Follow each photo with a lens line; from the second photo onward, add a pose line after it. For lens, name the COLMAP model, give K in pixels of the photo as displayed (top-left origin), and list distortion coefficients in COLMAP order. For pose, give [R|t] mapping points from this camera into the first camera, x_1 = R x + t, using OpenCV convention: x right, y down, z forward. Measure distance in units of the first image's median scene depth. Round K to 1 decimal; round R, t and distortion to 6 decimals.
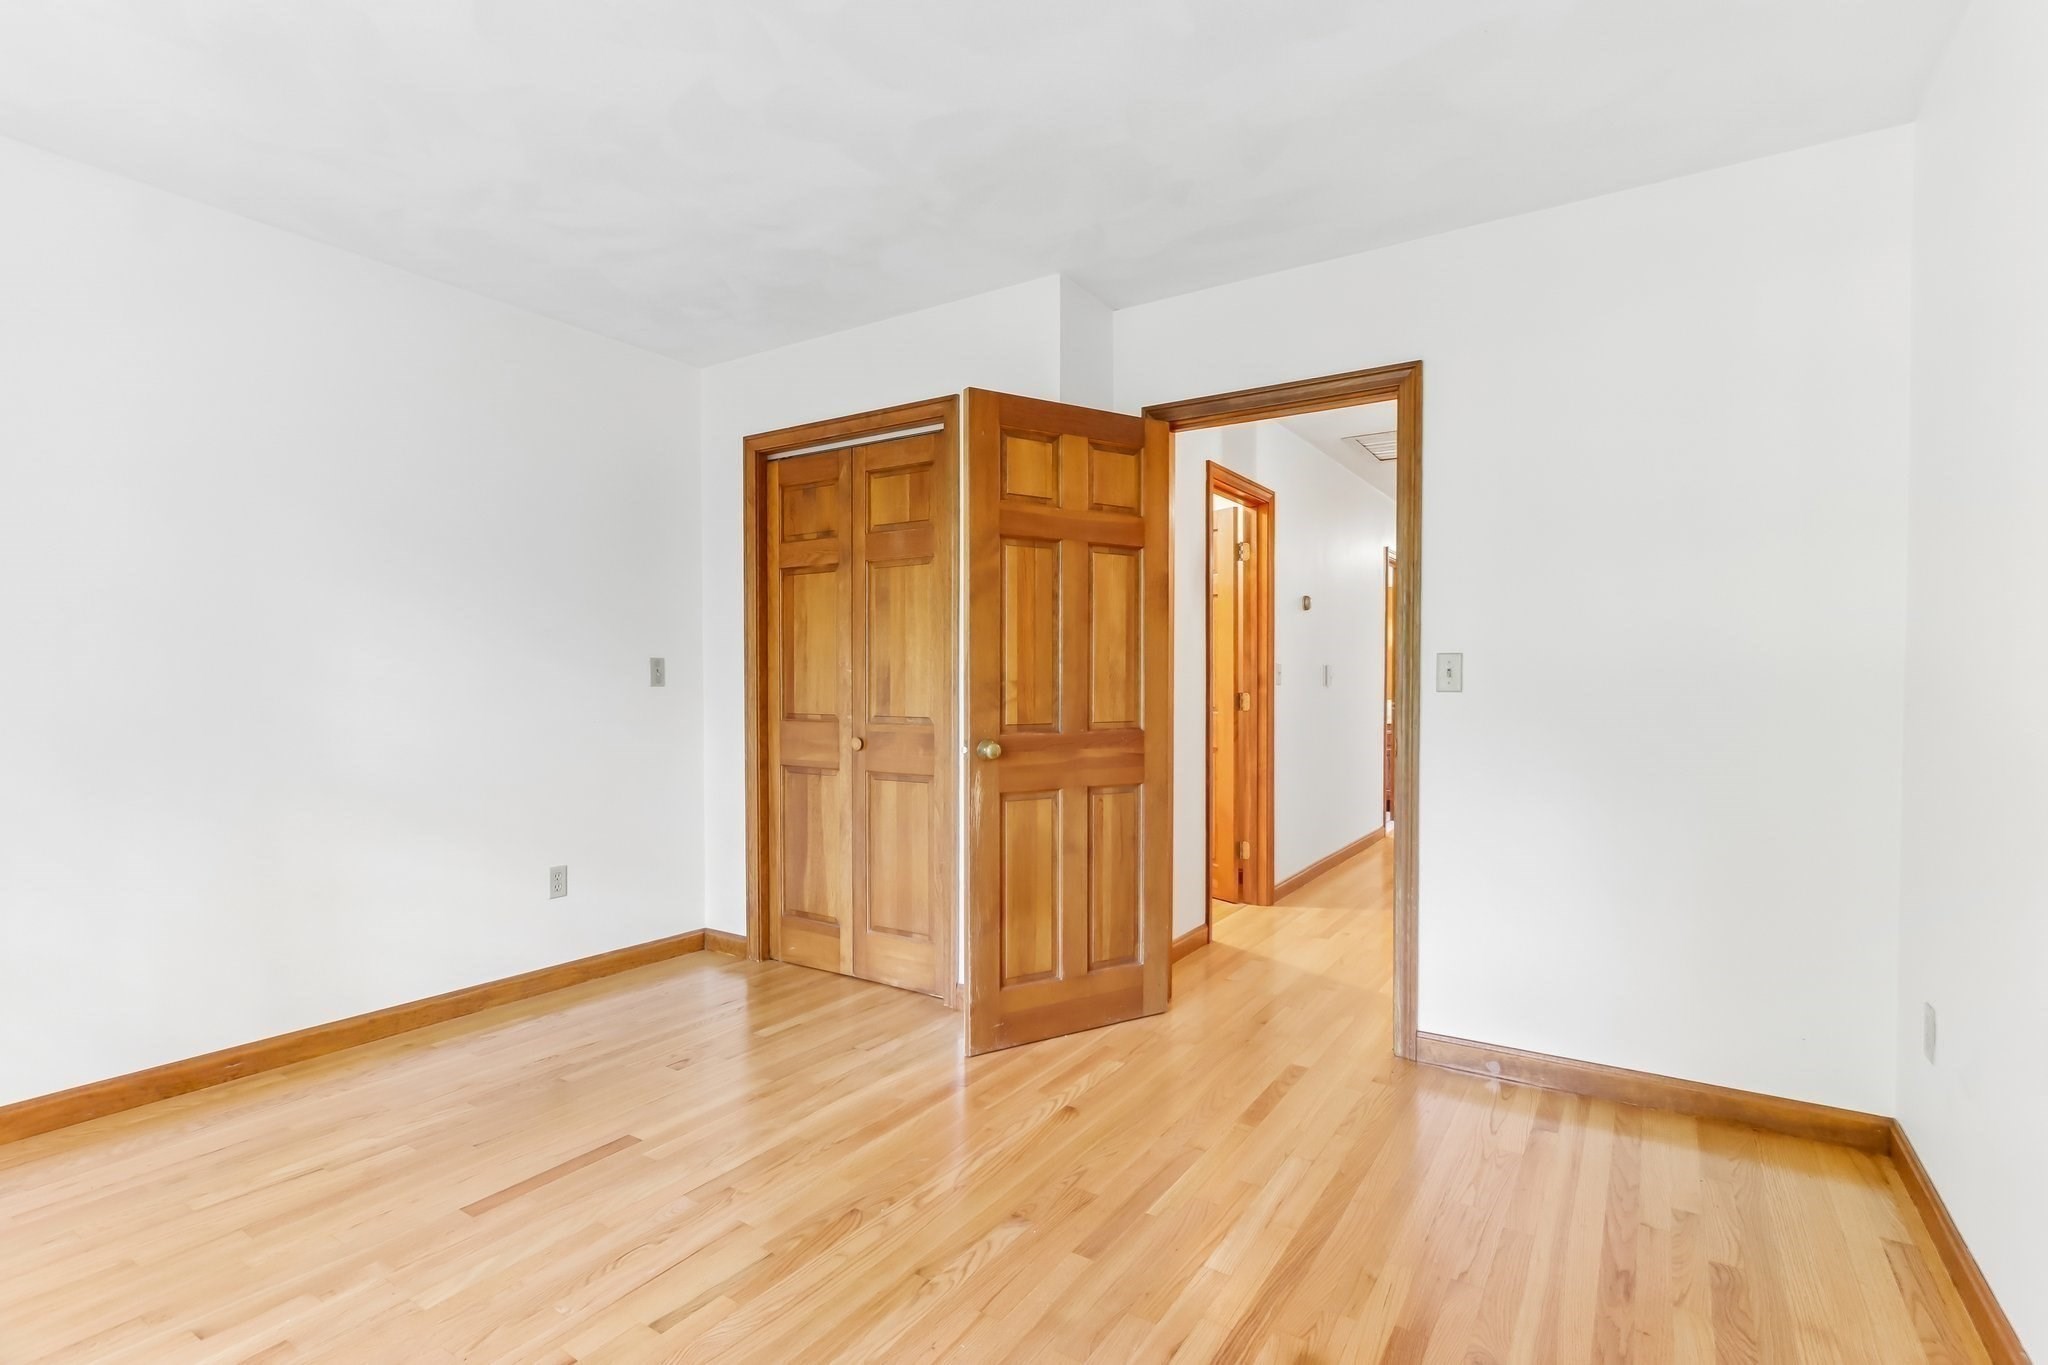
lens RADIAL K [[956.8, 0, 1028.9], [0, 956.8, 689.4], [0, 0, 1]] dist [0.000379, 0.000150]
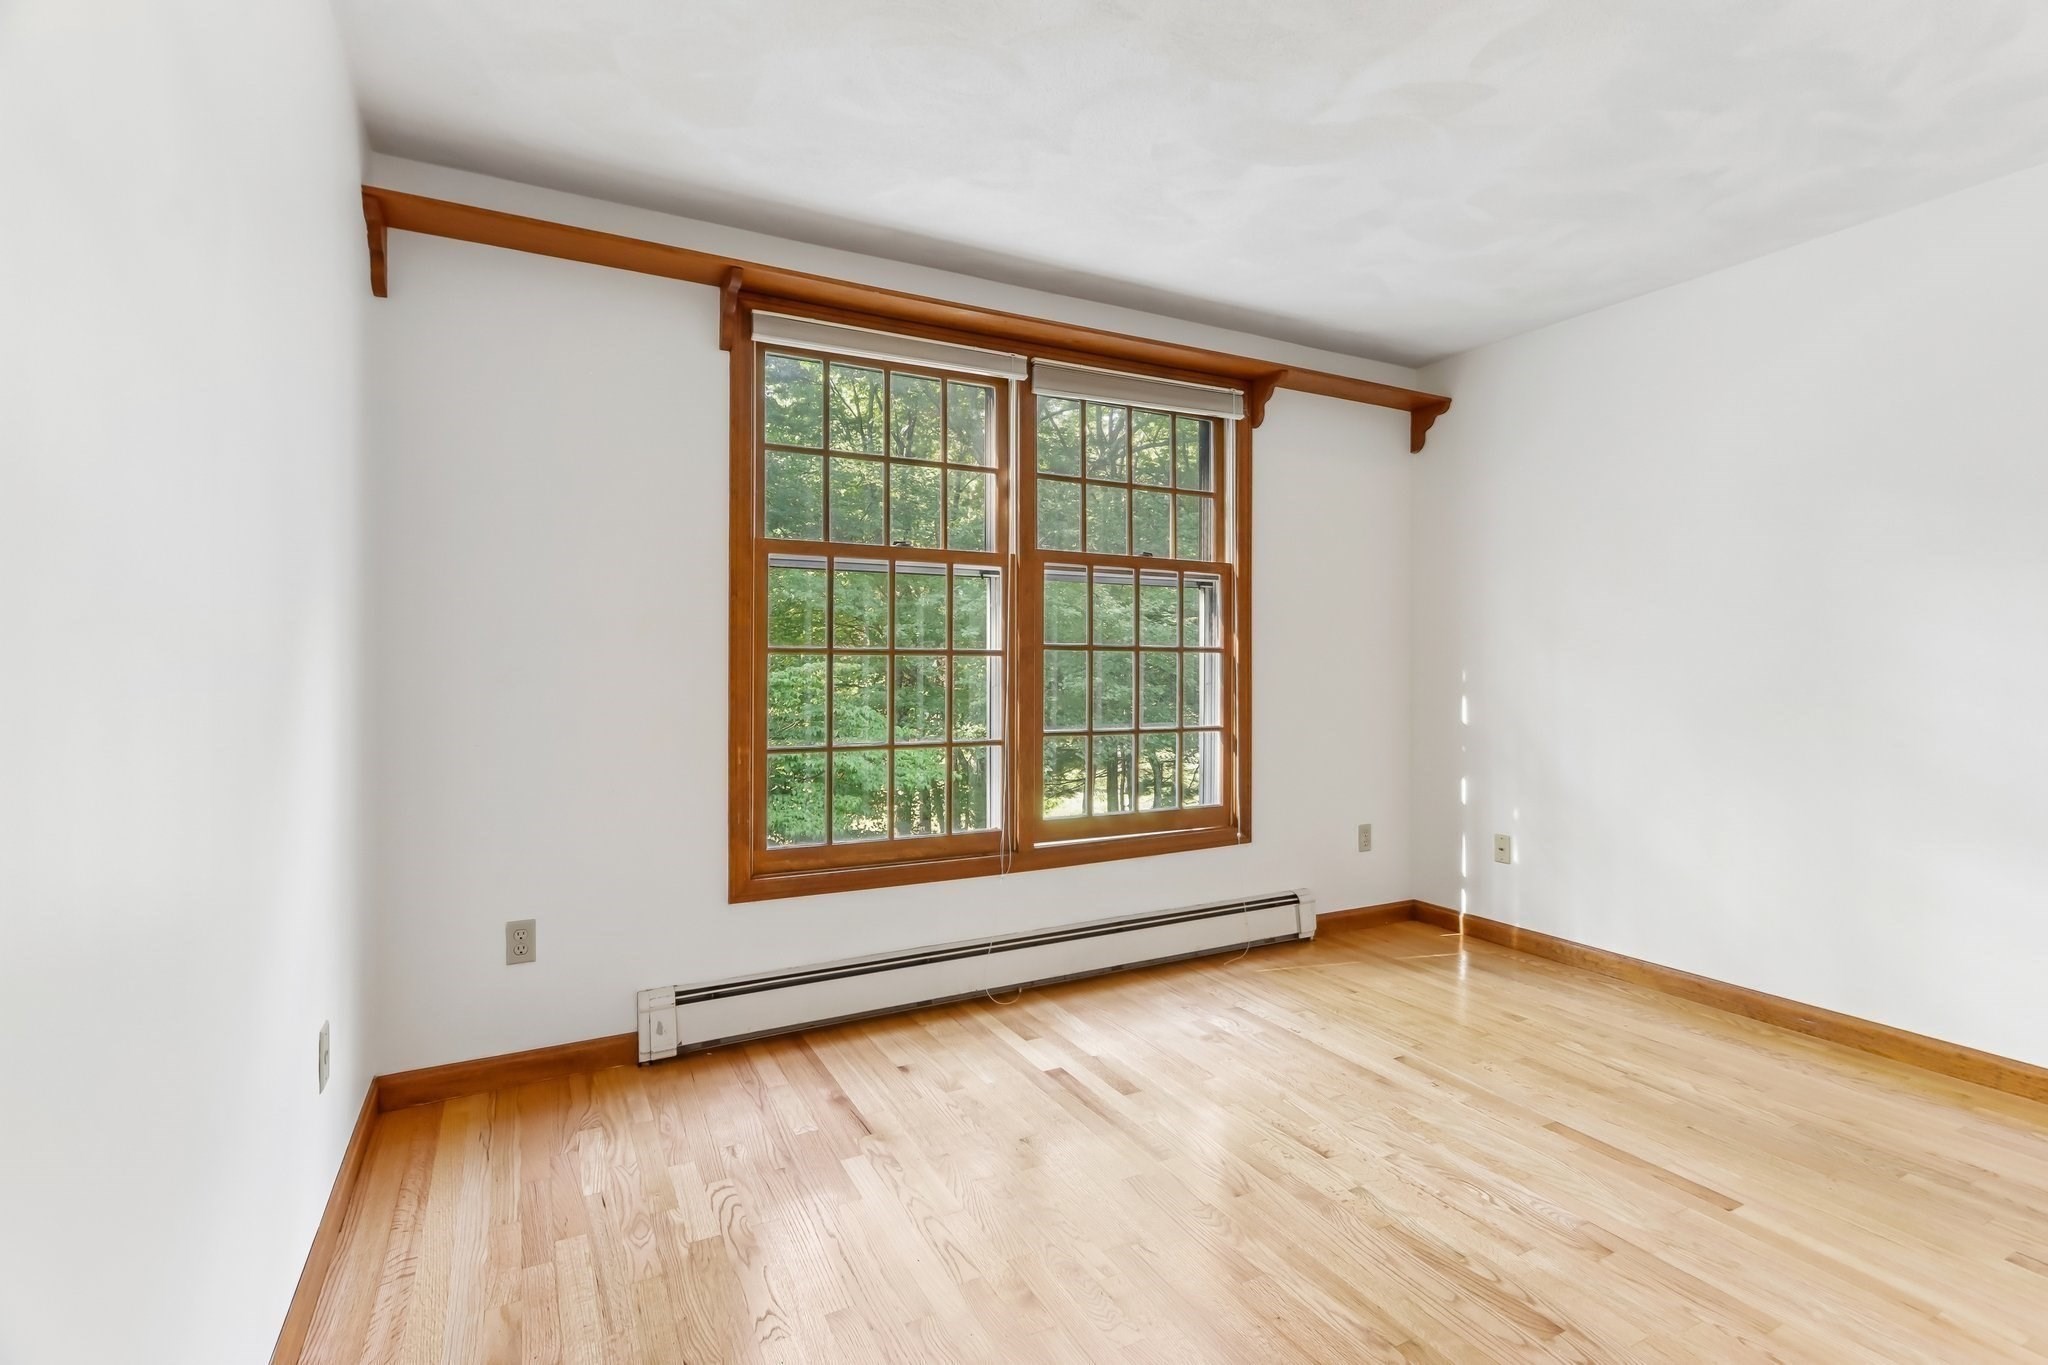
lens RADIAL K [[956.8, 0, 1029.6], [0, 956.8, 676.0], [0, 0, 1]] dist [0.000379, 0.000150]
pose [[-0.482481, 0.009874, -0.875851, 0.574309], [-0.008392, 0.999838, 0.015895, -0.011568], [0.875866, 0.015019, -0.482321, 0.774695]]
